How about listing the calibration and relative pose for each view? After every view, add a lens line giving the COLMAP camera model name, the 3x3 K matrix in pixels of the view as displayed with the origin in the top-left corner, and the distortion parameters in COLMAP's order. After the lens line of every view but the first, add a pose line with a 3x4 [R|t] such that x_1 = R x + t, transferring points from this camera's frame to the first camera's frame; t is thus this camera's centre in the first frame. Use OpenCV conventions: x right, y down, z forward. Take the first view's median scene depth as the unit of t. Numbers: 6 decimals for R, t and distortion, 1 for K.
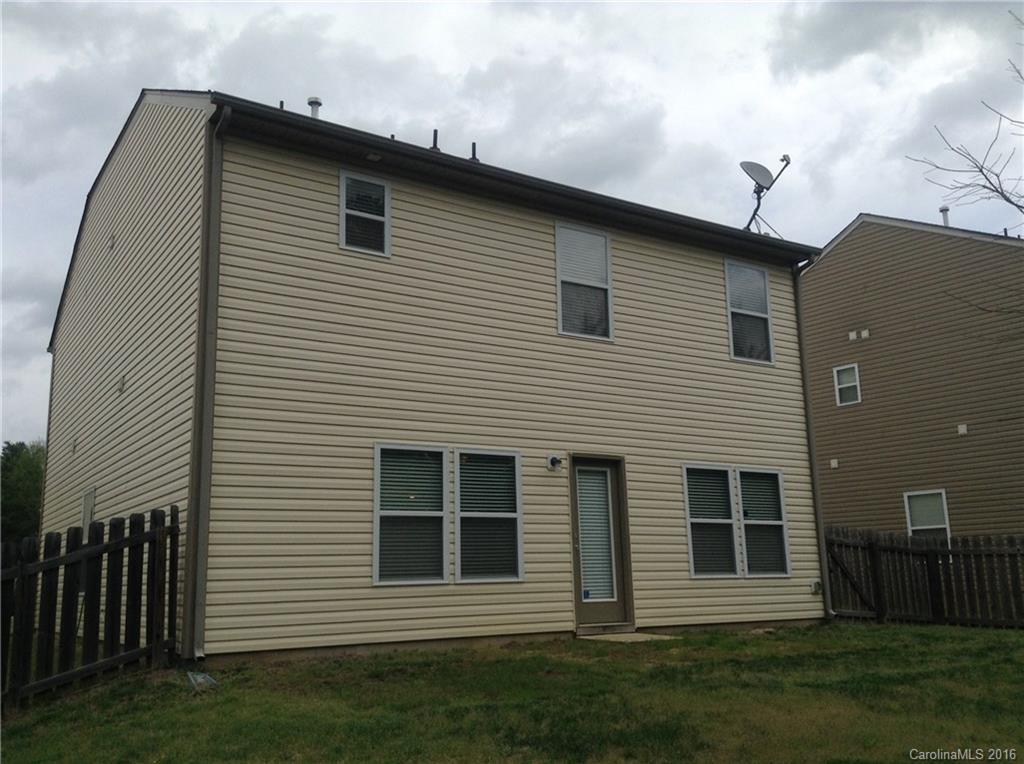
lens RADIAL K [[935.2, 0, 509.3], [0, 935.2, 356.8], [0, 0, 1]] dist [0.292157, -0.791826]
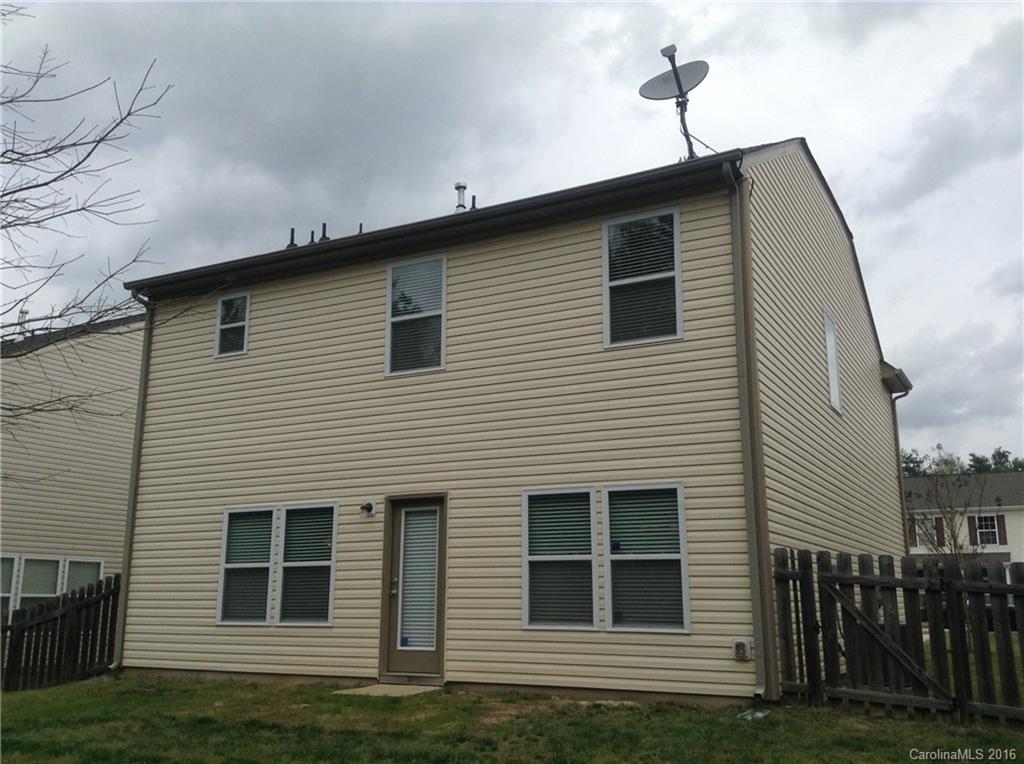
lens RADIAL K [[921.3, 0, 512.0], [0, 921.3, 382.0], [0, 0, 1]] dist [0.220026, -0.539668]
pose [[0.476071, -0.192497, -0.858080, 0.936879], [0.173067, 0.977175, -0.123194, 0.121837], [0.862209, -0.089856, 0.498519, 0.611415]]
